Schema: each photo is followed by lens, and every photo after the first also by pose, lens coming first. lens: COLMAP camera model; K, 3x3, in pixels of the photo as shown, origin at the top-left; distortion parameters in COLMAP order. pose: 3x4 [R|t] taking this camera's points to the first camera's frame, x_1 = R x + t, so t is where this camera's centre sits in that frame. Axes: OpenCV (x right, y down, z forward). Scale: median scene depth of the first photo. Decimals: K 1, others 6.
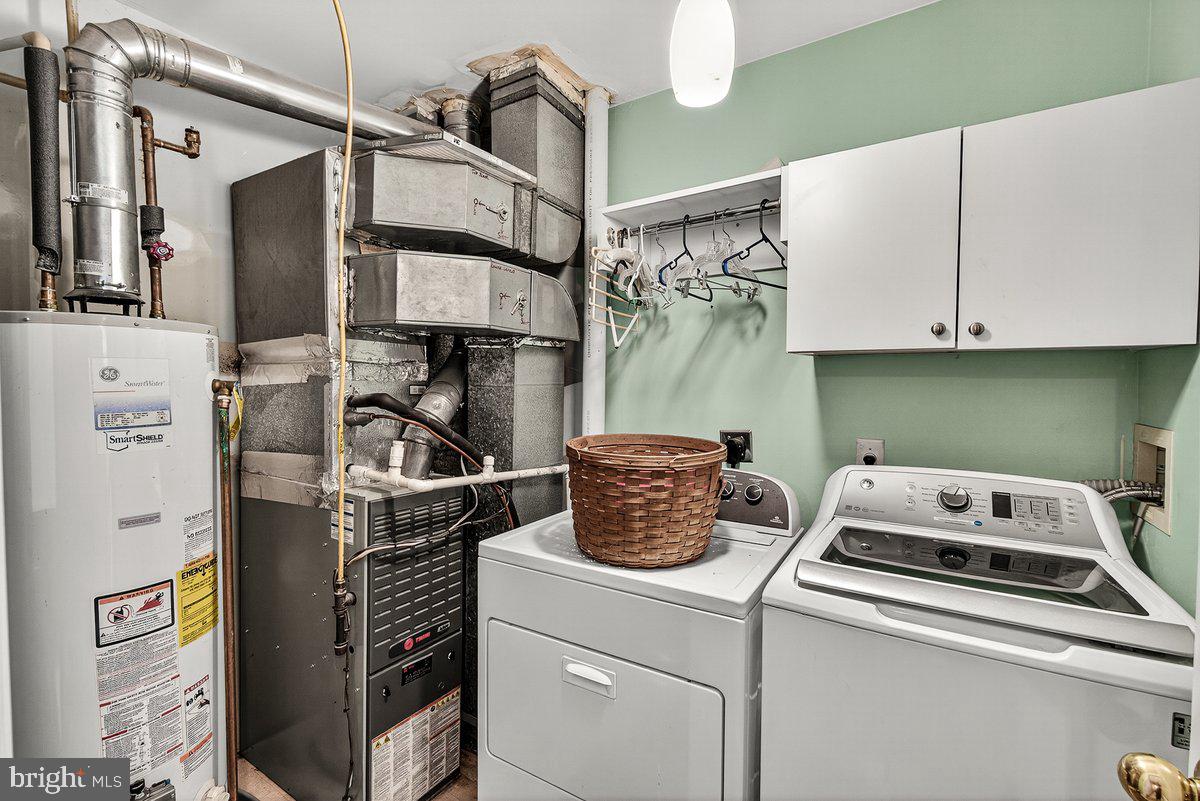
lens RADIAL K [[512.9, 0, 596.5], [0, 512.9, 396.9], [0, 0, 1]] dist [-0.001454, -0.000313]
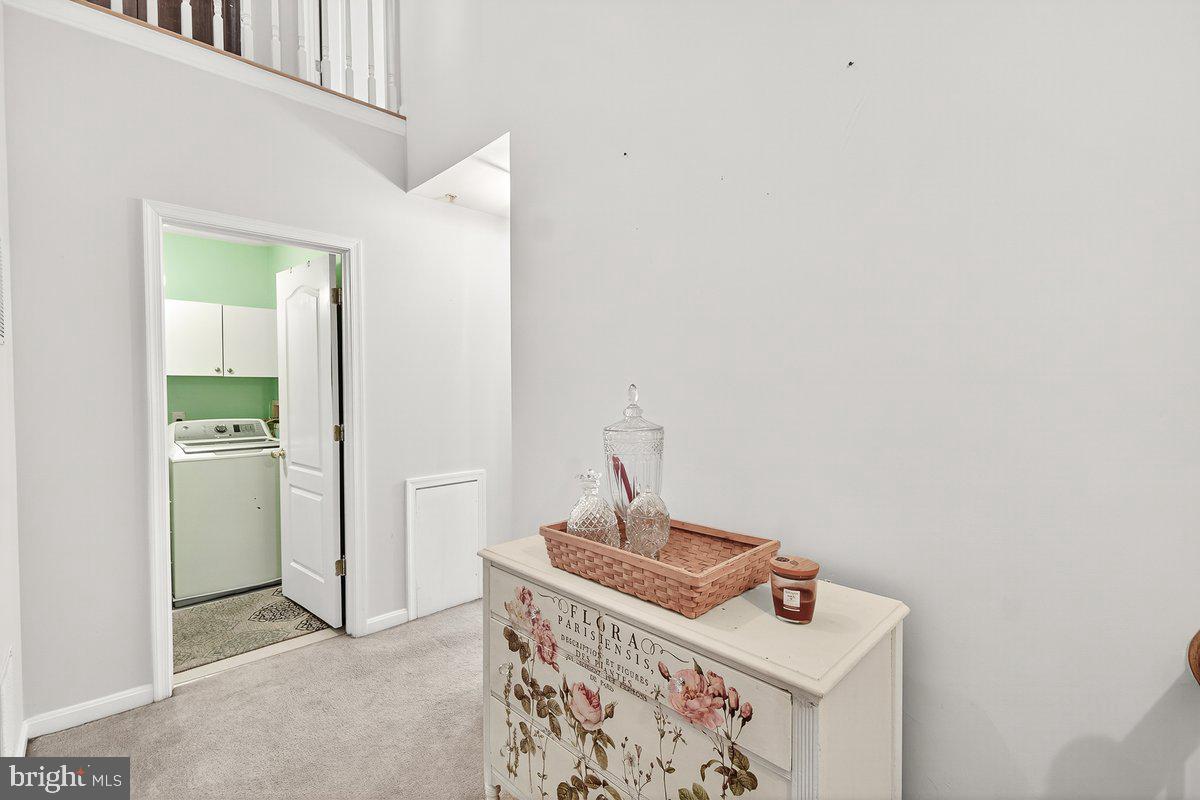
lens RADIAL K [[512.9, 0, 596.5], [0, 512.9, 396.4], [0, 0, 1]] dist [-0.001454, -0.000313]
pose [[0.192559, -0.027250, 0.980907, -1.843753], [0.024164, 0.999443, 0.023021, 0.008763], [-0.980988, 0.019270, 0.193110, -1.744155]]
